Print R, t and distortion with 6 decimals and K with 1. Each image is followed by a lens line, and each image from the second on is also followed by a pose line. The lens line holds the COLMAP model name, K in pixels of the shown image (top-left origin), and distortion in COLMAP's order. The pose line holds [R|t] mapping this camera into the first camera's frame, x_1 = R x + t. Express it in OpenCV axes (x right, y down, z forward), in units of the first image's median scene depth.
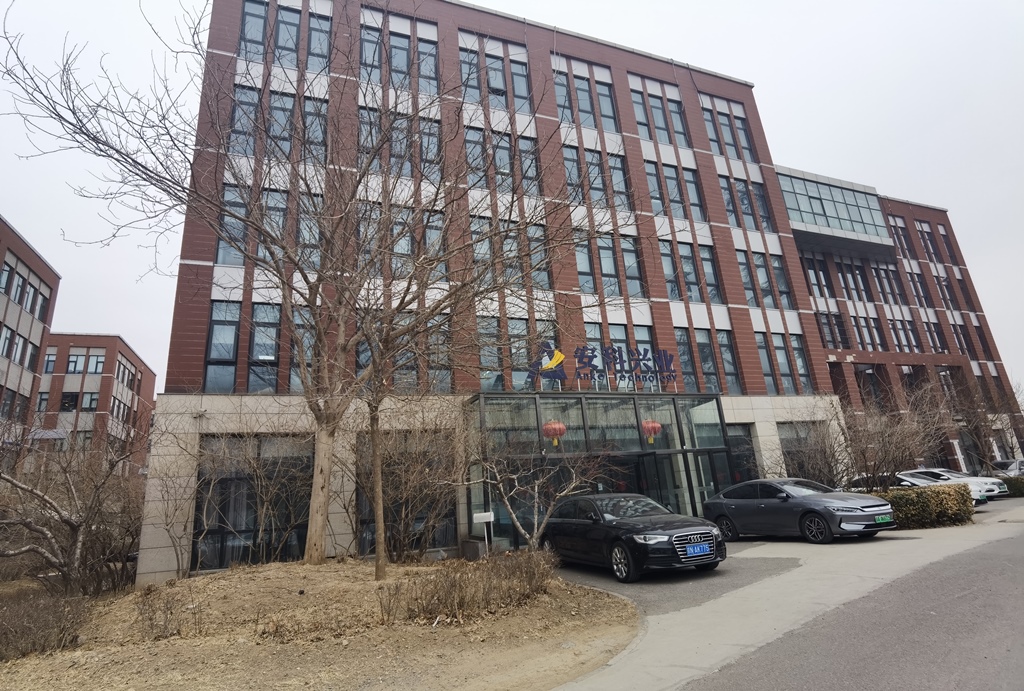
lens RADIAL K [[525.7, 0, 512.7], [0, 525.7, 344.9], [0, 0, 1]] dist [0.020525, 0.000659]
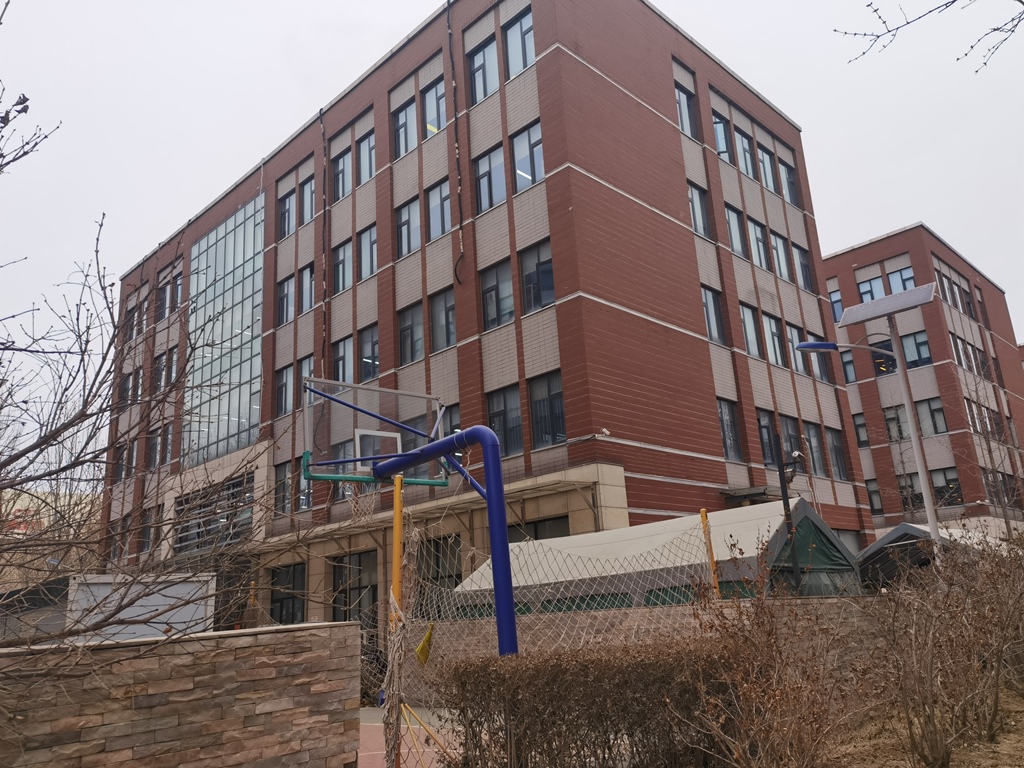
lens RADIAL K [[796.2, 0, 512.1], [0, 796.2, 383.9], [0, 0, 1]] dist [0.067985, 0.004789]
pose [[0.417954, -0.204052, -0.885256, -0.230077], [0.290861, 0.953211, -0.082393, 0.086391], [0.860648, -0.223049, 0.457749, 0.244862]]
